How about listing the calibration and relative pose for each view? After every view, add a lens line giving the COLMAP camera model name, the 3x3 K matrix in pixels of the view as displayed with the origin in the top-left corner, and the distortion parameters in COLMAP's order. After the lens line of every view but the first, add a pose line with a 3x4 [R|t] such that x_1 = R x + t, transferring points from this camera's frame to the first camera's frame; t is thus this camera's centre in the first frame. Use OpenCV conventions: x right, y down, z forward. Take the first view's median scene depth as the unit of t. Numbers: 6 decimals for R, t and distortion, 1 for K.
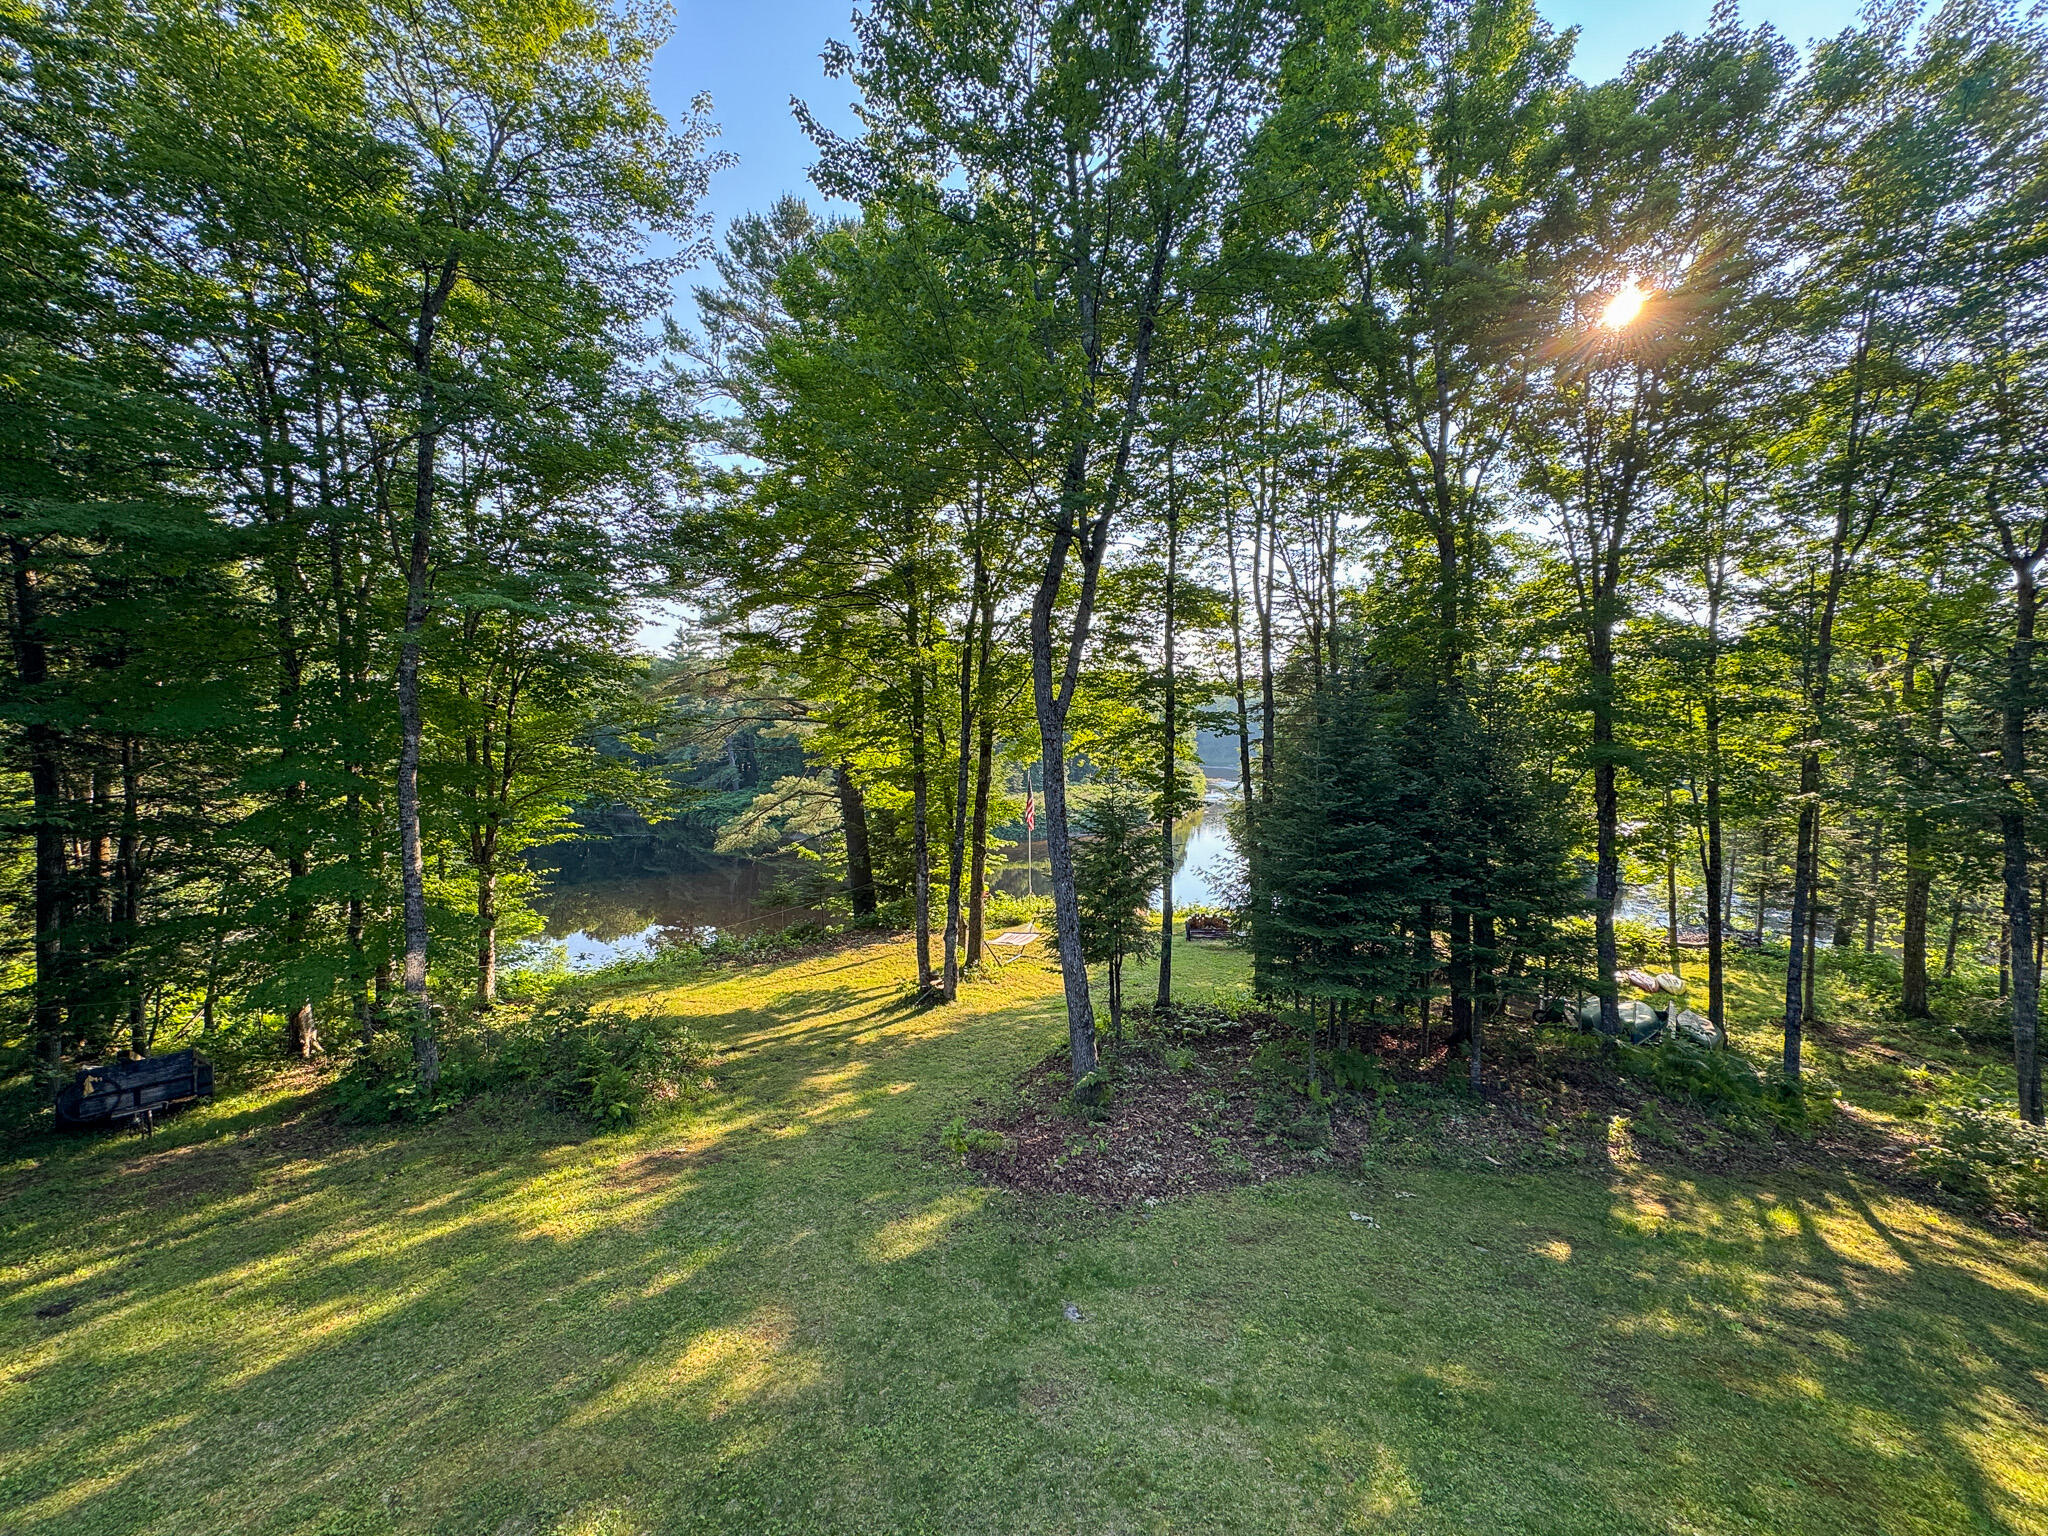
lens RADIAL K [[834.8, 0, 1026.1], [0, 834.8, 762.6], [0, 0, 1]] dist [-0.000225, -0.000082]
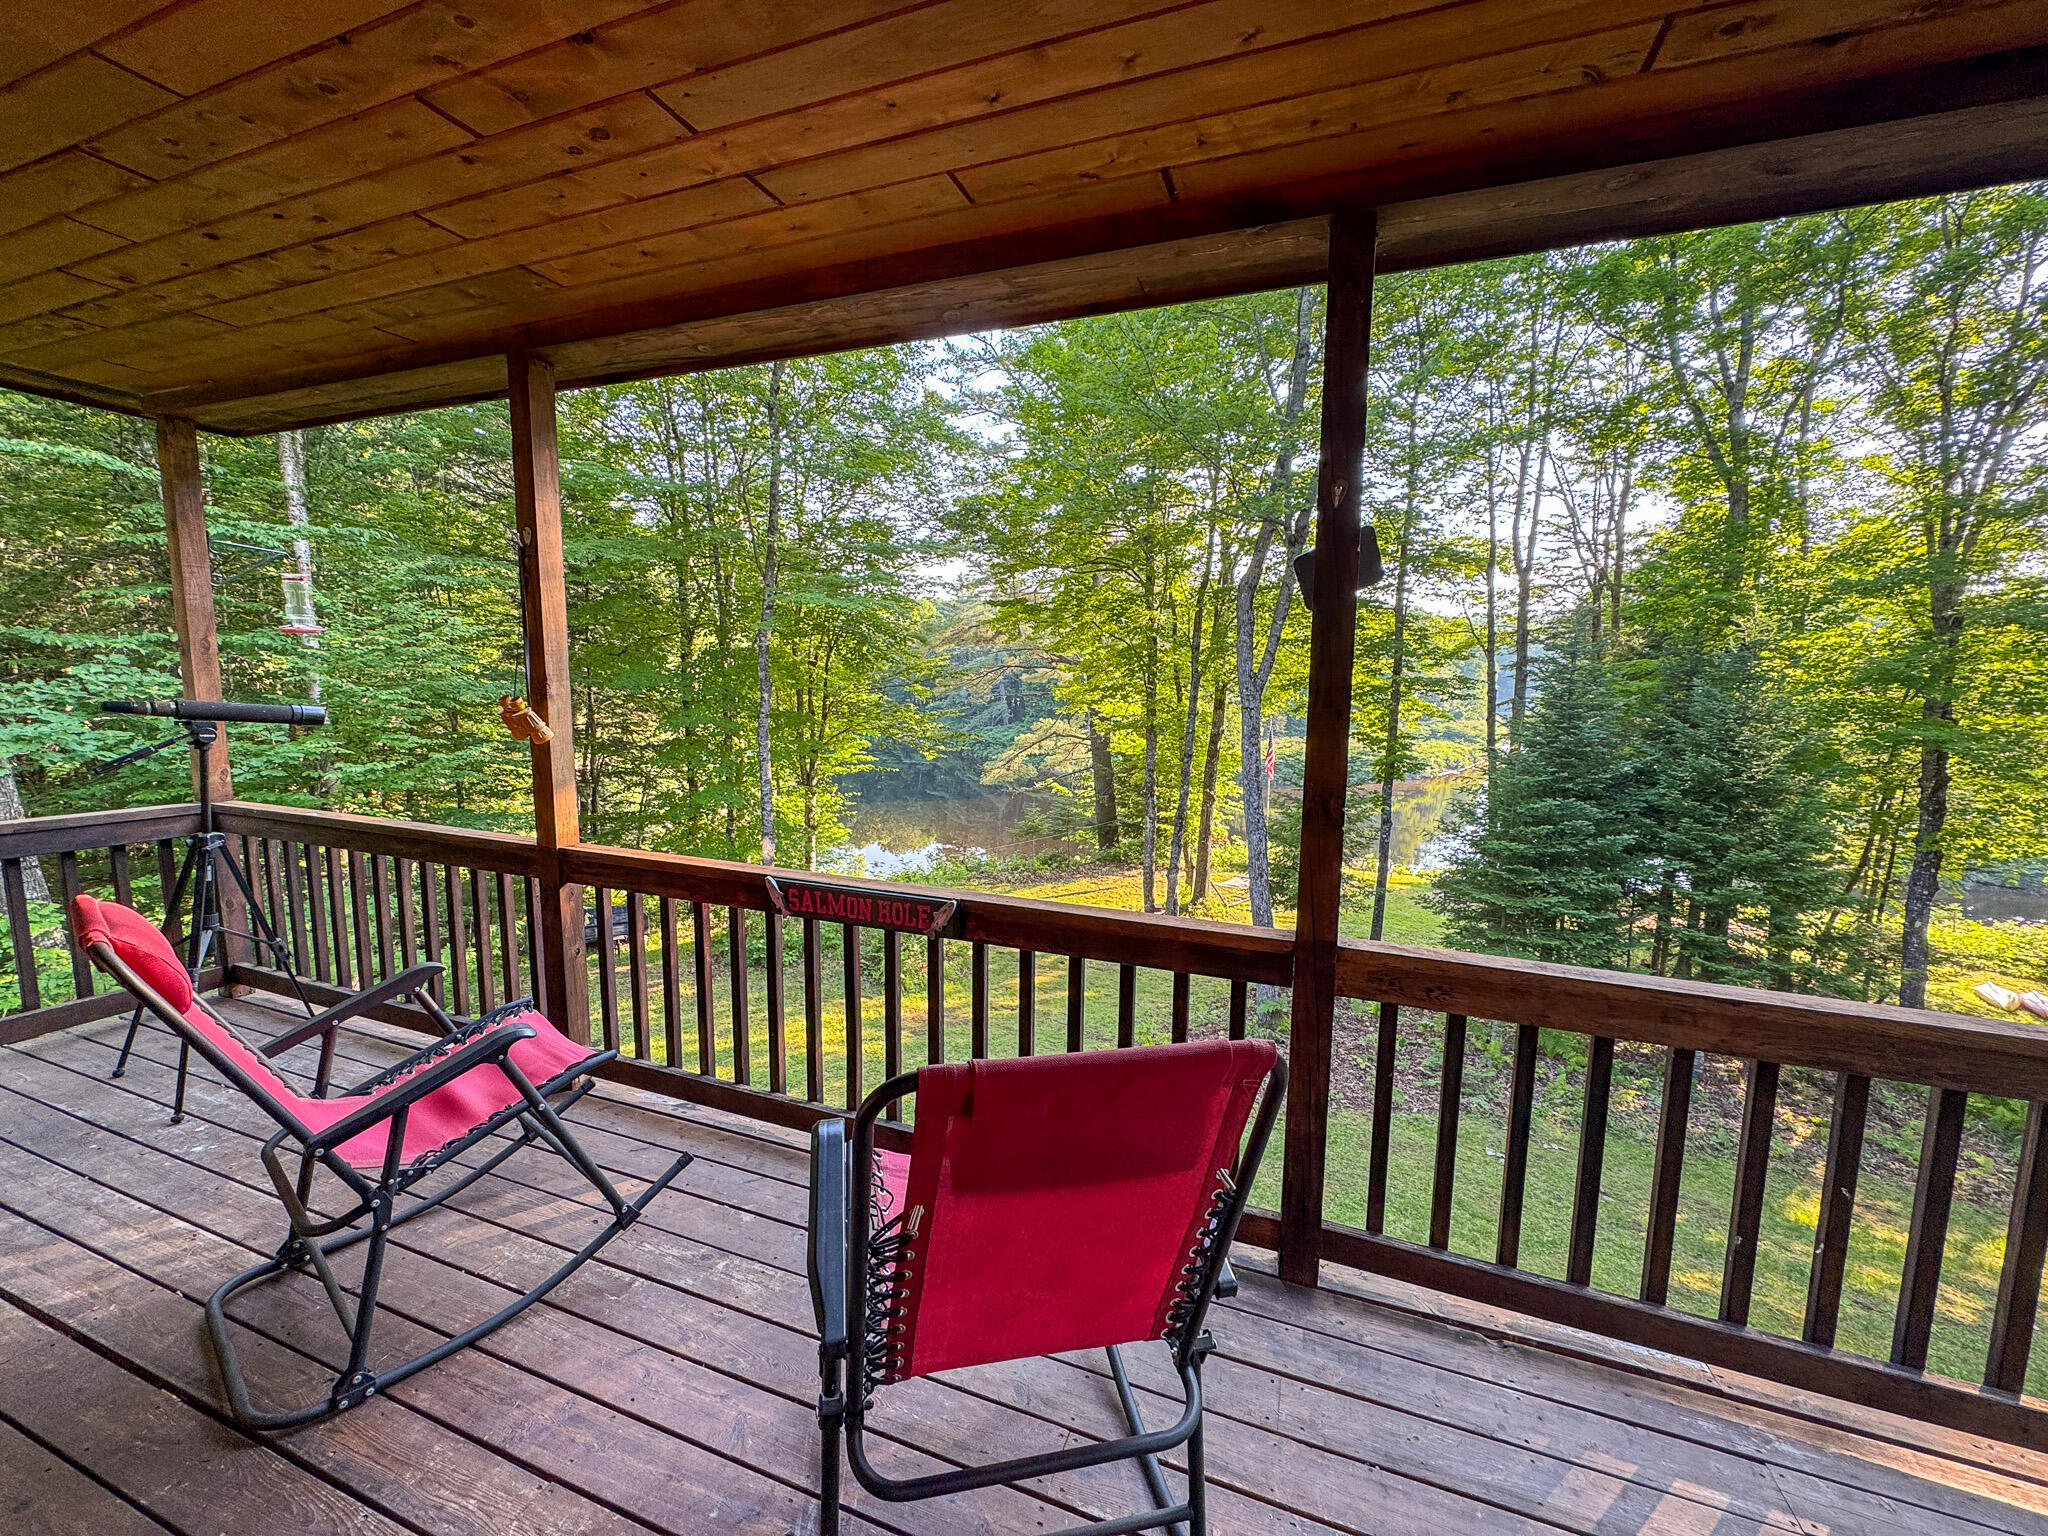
lens RADIAL K [[834.1, 0, 1010.9], [0, 834.1, 765.1], [0, 0, 1]] dist [0.001193, 0.000065]
pose [[0.945025, 0.047918, -0.323469, 0.051695], [-0.022528, 0.996395, 0.081790, -0.019429], [0.326222, -0.070006, 0.942697, -0.091861]]
